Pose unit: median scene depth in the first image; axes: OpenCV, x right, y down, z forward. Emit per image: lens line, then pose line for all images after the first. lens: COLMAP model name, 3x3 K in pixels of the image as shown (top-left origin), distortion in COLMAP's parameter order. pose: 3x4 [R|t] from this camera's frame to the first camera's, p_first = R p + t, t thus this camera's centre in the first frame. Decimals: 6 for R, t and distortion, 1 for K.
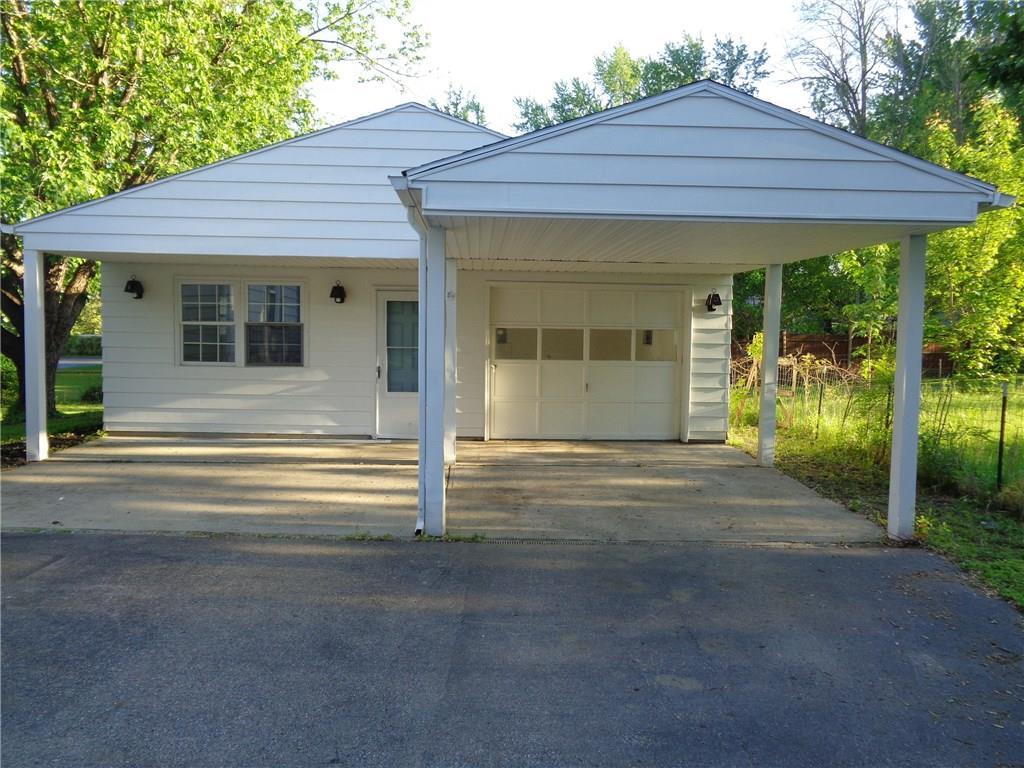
lens RADIAL K [[813.1, 0, 512.5], [0, 813.1, 383.2], [0, 0, 1]] dist [0.000654, 0.000337]
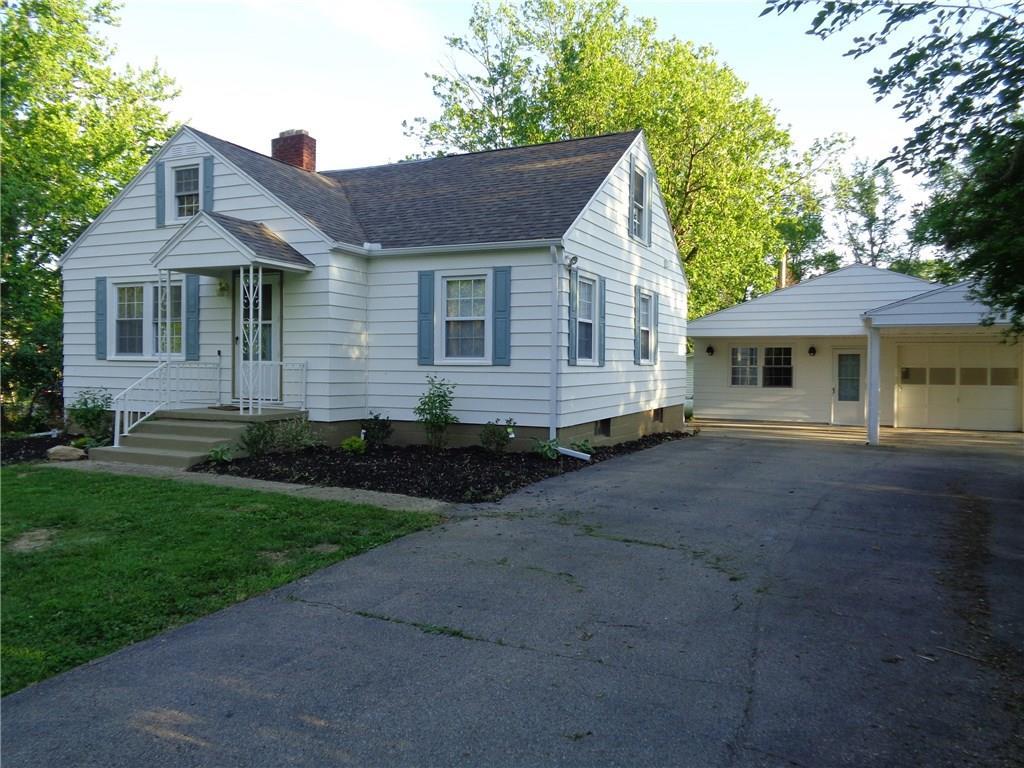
lens RADIAL K [[771.8, 0, 512.8], [0, 771.8, 389.7], [0, 0, 1]] dist [0.003706, 0.001992]
pose [[0.883726, 0.001739, -0.468002, 0.022999], [-0.026261, 0.998602, -0.045877, 0.089323], [0.467268, 0.052833, 0.882536, -0.987736]]
